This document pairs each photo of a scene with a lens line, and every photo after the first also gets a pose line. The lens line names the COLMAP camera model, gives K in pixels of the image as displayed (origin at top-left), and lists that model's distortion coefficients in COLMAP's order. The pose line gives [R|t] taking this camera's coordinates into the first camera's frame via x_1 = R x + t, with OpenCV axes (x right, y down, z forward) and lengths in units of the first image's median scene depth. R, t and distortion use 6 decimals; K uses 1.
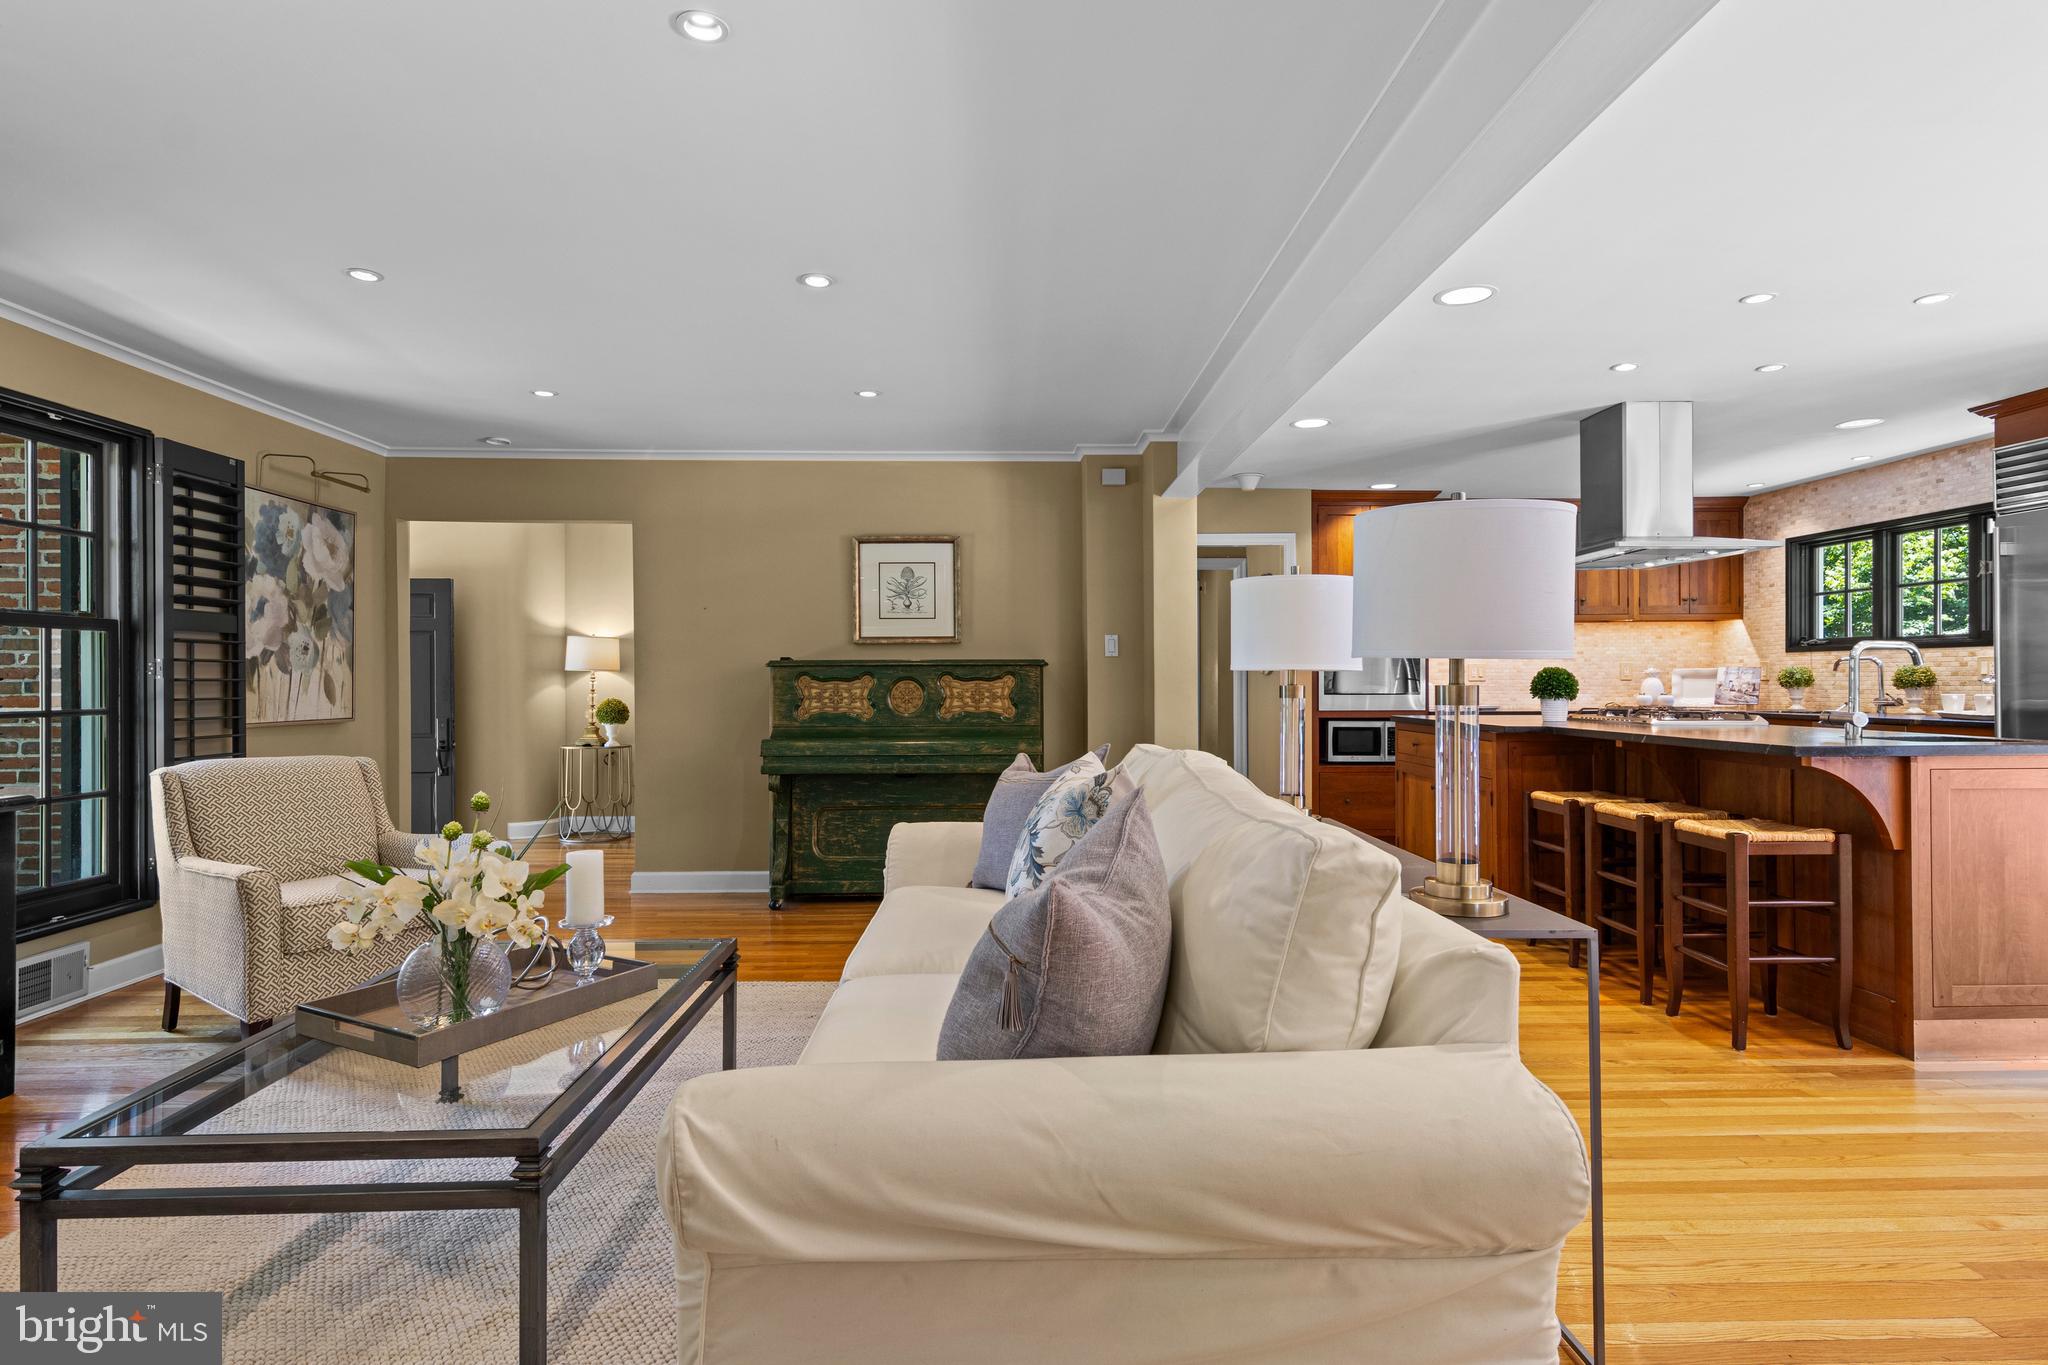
lens RADIAL K [[1050.9, 0, 1017.1], [0, 1050.9, 676.3], [0, 0, 1]] dist [0.013550, -0.005766]
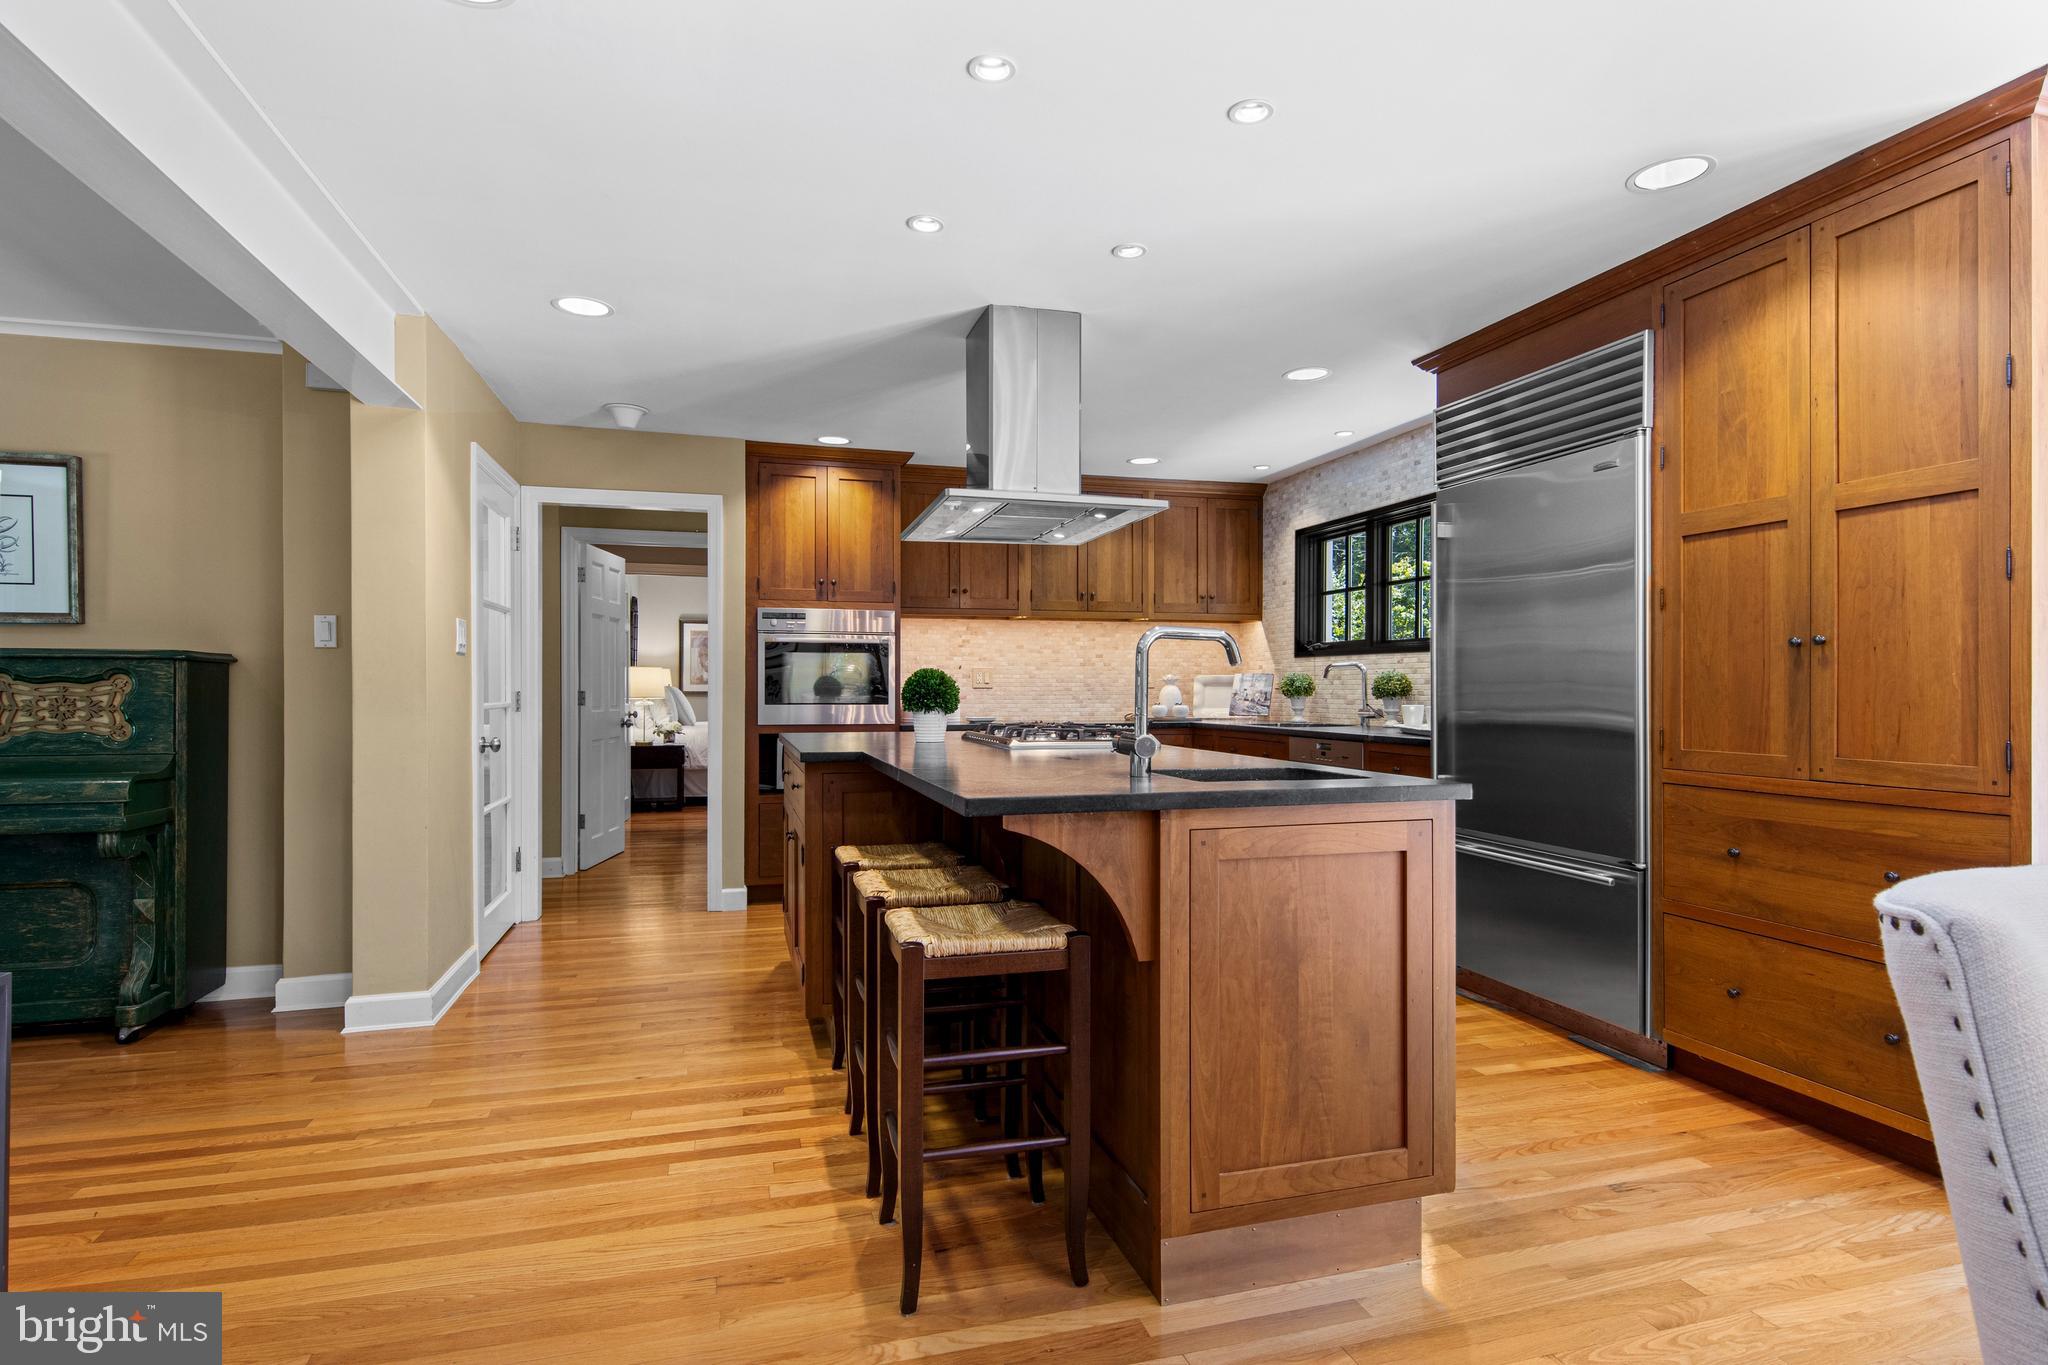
lens RADIAL K [[1050.9, 0, 1022.9], [0, 1050.9, 688.4], [0, 0, 1]] dist [0.013550, -0.005766]
pose [[0.967786, 0.004538, 0.251735, 0.415135], [-0.005655, 0.999977, 0.003712, 0.002222], [-0.251712, -0.005016, 0.967789, 0.290039]]
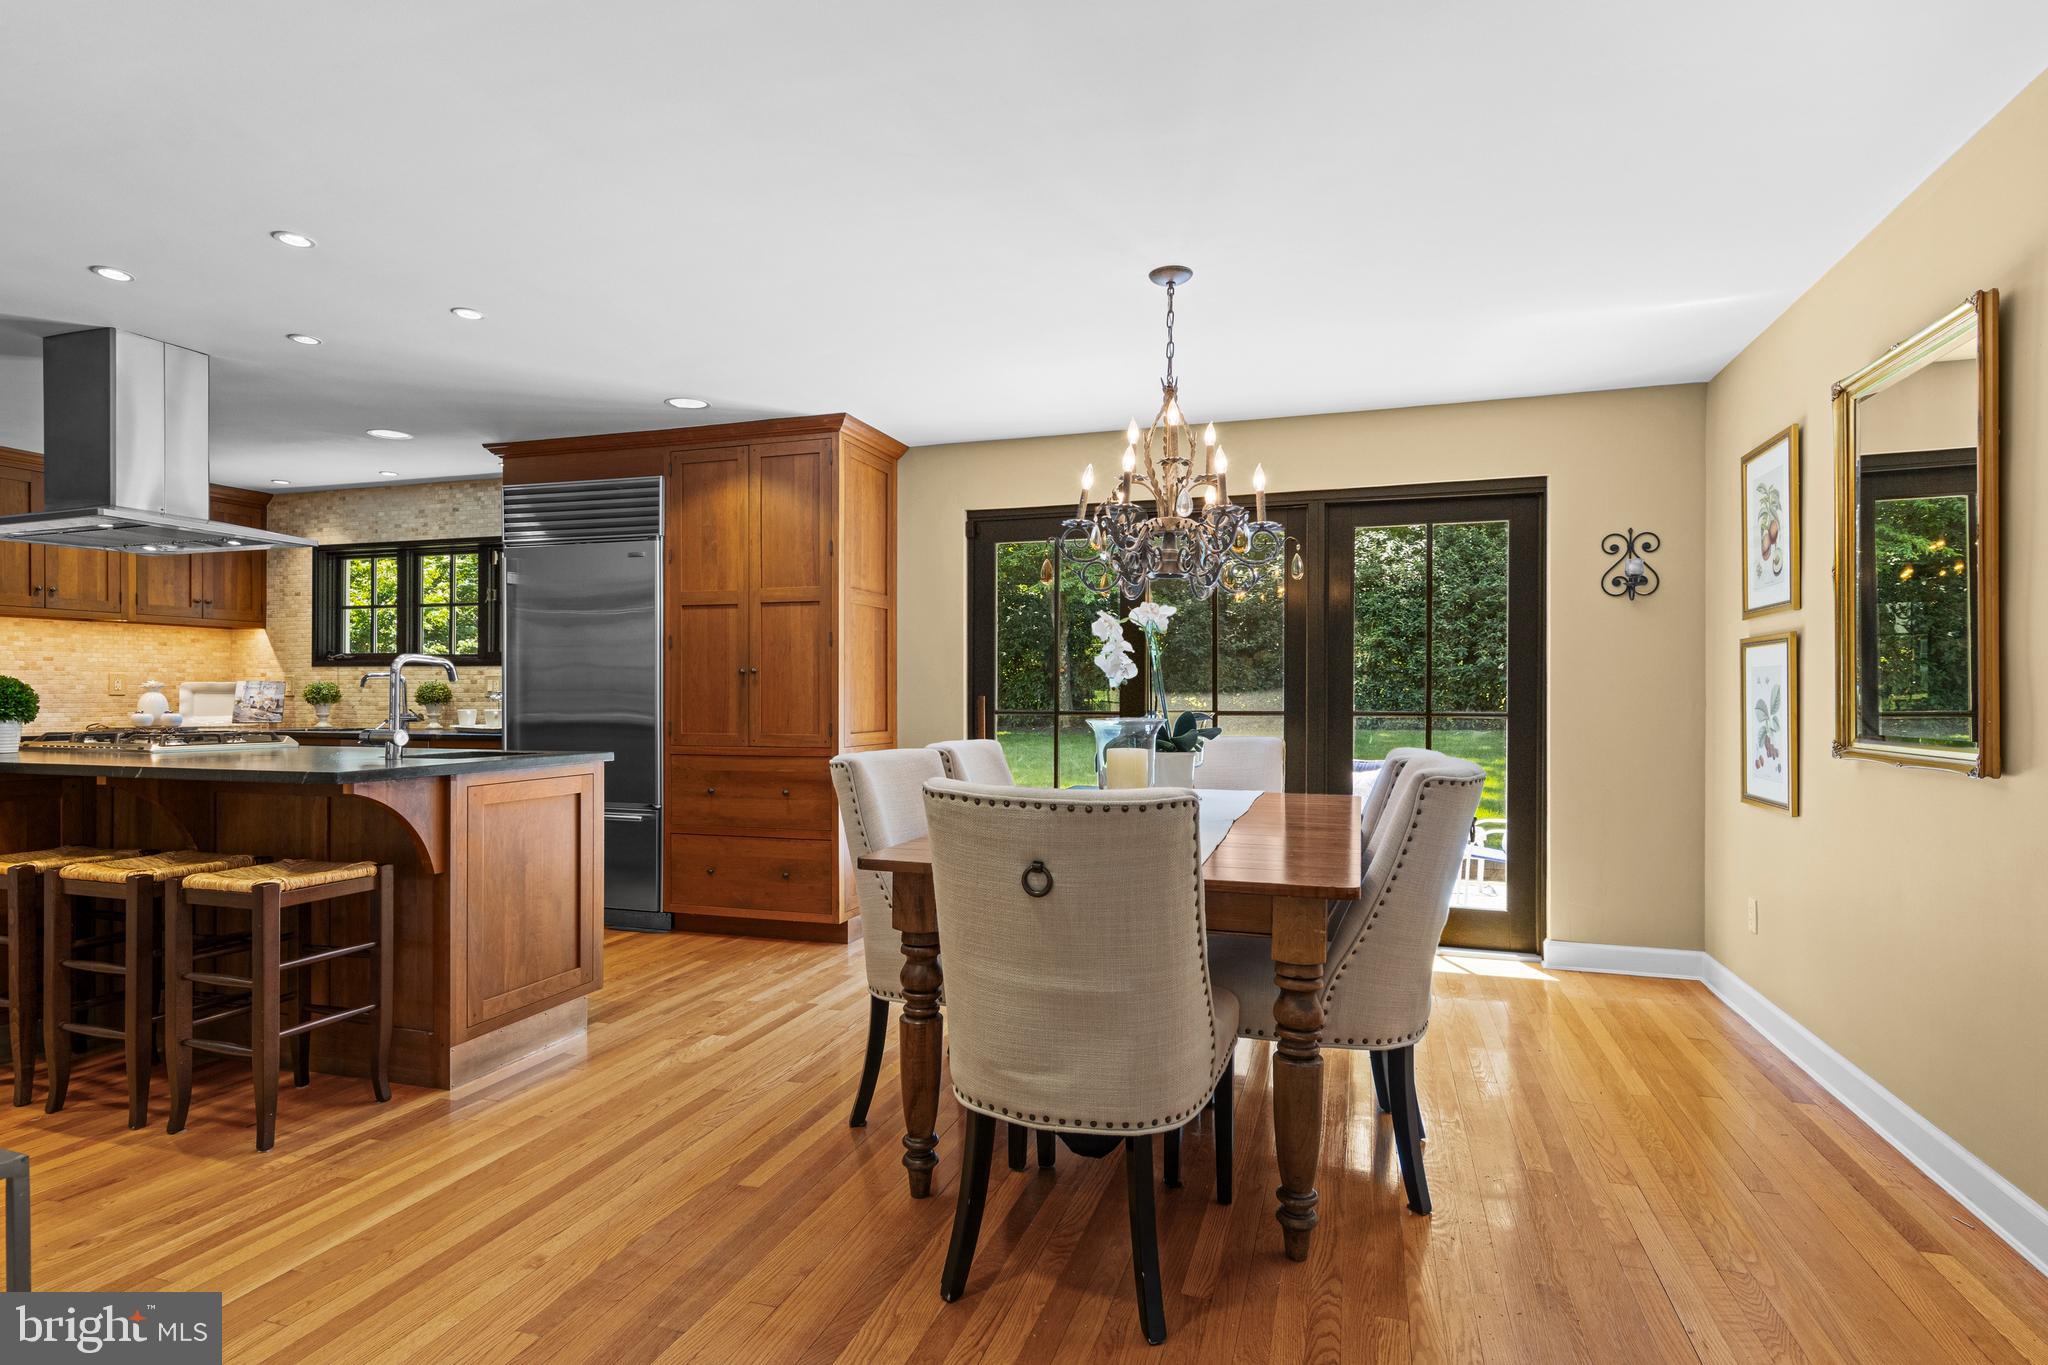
lens RADIAL K [[1050.9, 0, 1033.8], [0, 1050.9, 697.4], [0, 0, 1]] dist [0.013550, -0.005766]
pose [[0.329432, 0.002947, 0.944175, 0.075642], [-0.007197, 0.999974, -0.000610, 0.001182], [-0.944152, -0.006594, 0.329445, 0.122841]]
